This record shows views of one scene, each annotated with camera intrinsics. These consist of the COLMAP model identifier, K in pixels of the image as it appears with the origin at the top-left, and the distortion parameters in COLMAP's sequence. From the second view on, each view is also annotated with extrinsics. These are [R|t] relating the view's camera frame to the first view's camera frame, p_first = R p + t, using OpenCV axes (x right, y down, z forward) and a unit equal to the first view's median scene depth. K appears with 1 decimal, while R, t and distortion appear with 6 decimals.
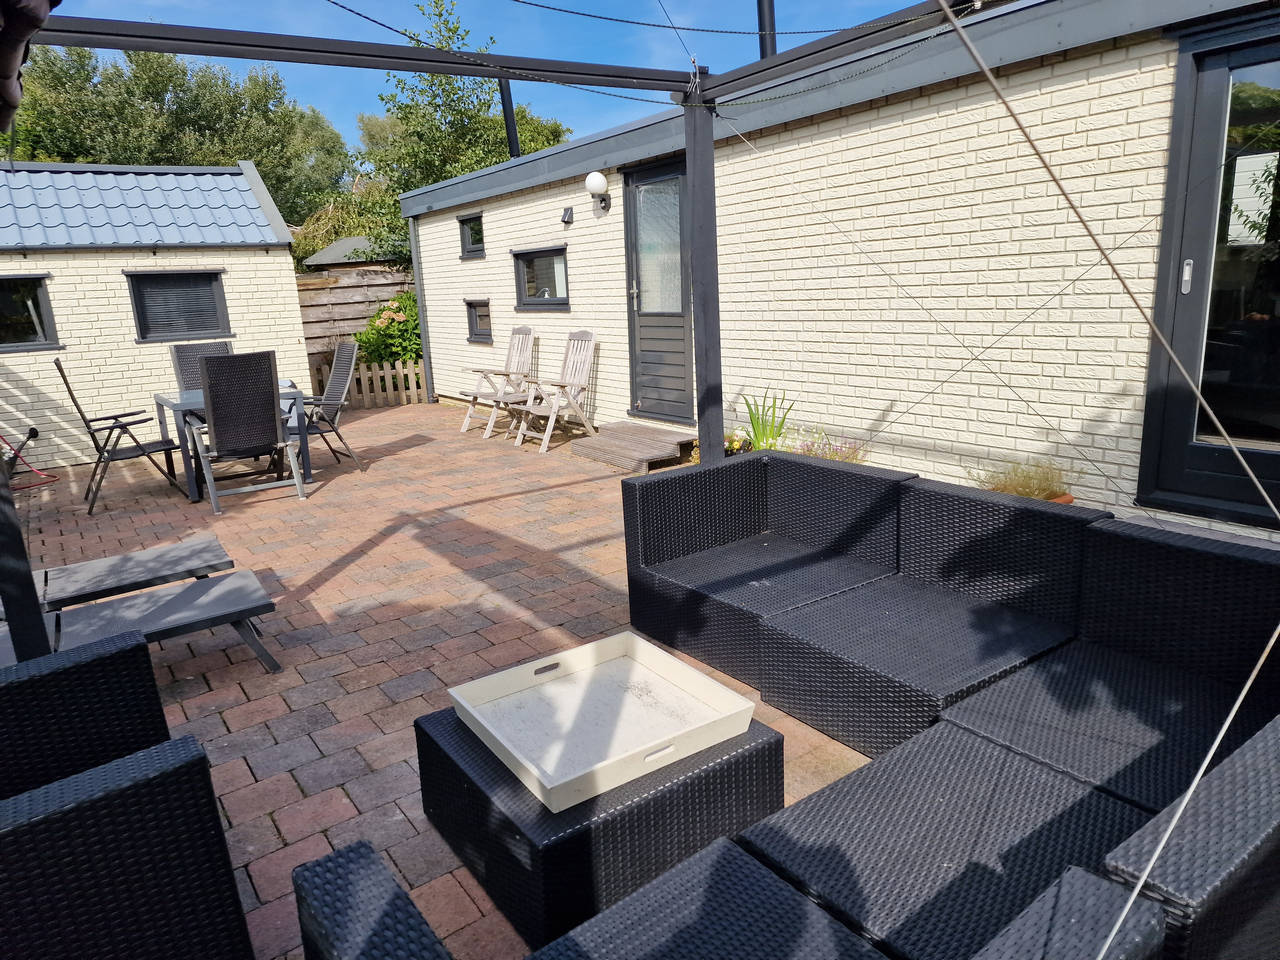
lens RADIAL K [[865.7, 0, 637.2], [0, 865.7, 476.3], [0, 0, 1]] dist [0.036802, -0.002161]
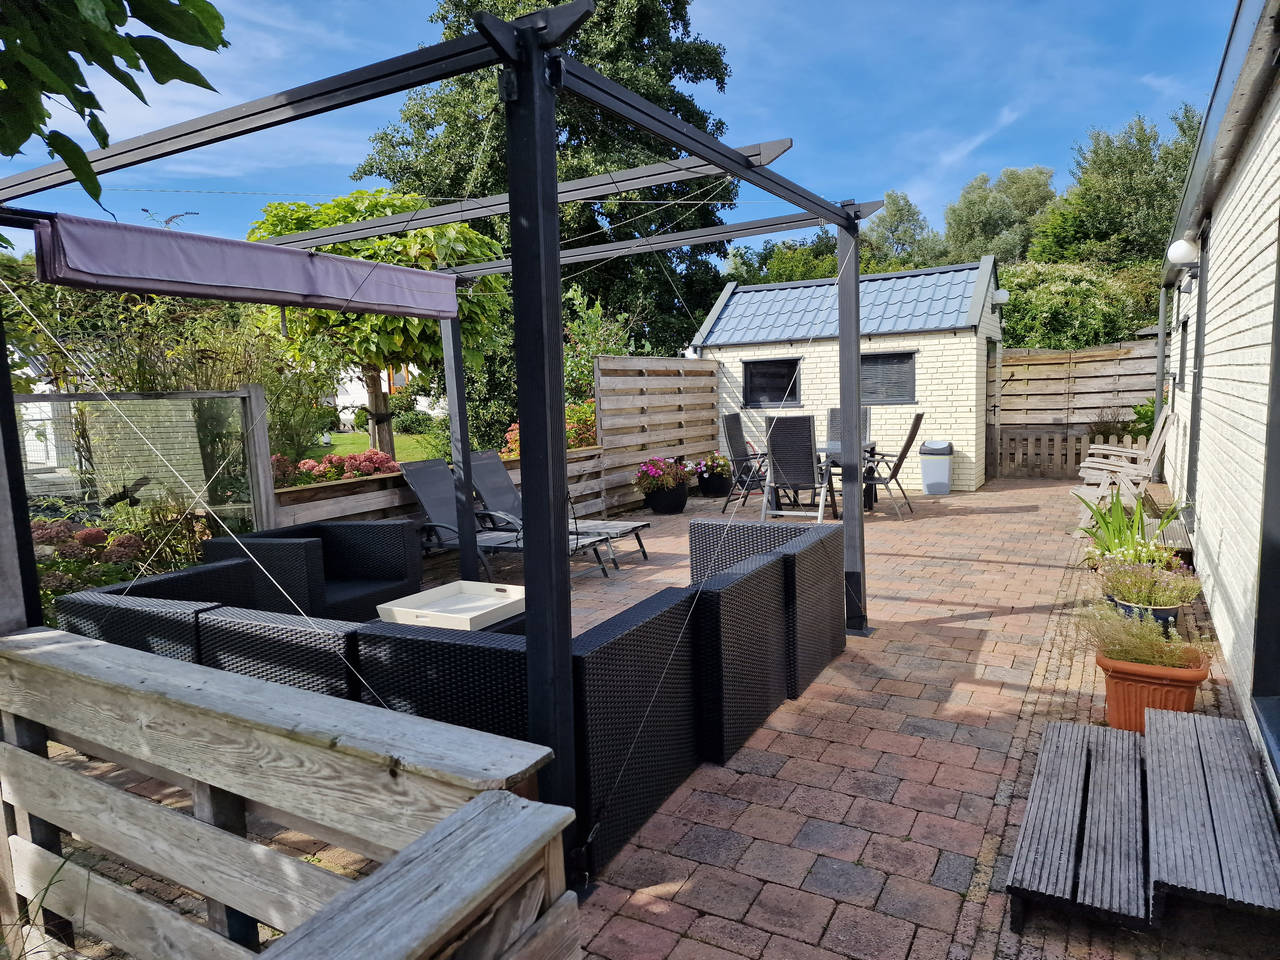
lens RADIAL K [[865.7, 0, 638.2], [0, 865.7, 487.0], [0, 0, 1]] dist [0.036802, -0.002161]
pose [[0.441486, 0.134794, -0.887085, 0.469067], [-0.182661, 0.981450, 0.058226, -0.044215], [0.878479, 0.136330, 0.457918, 0.110469]]
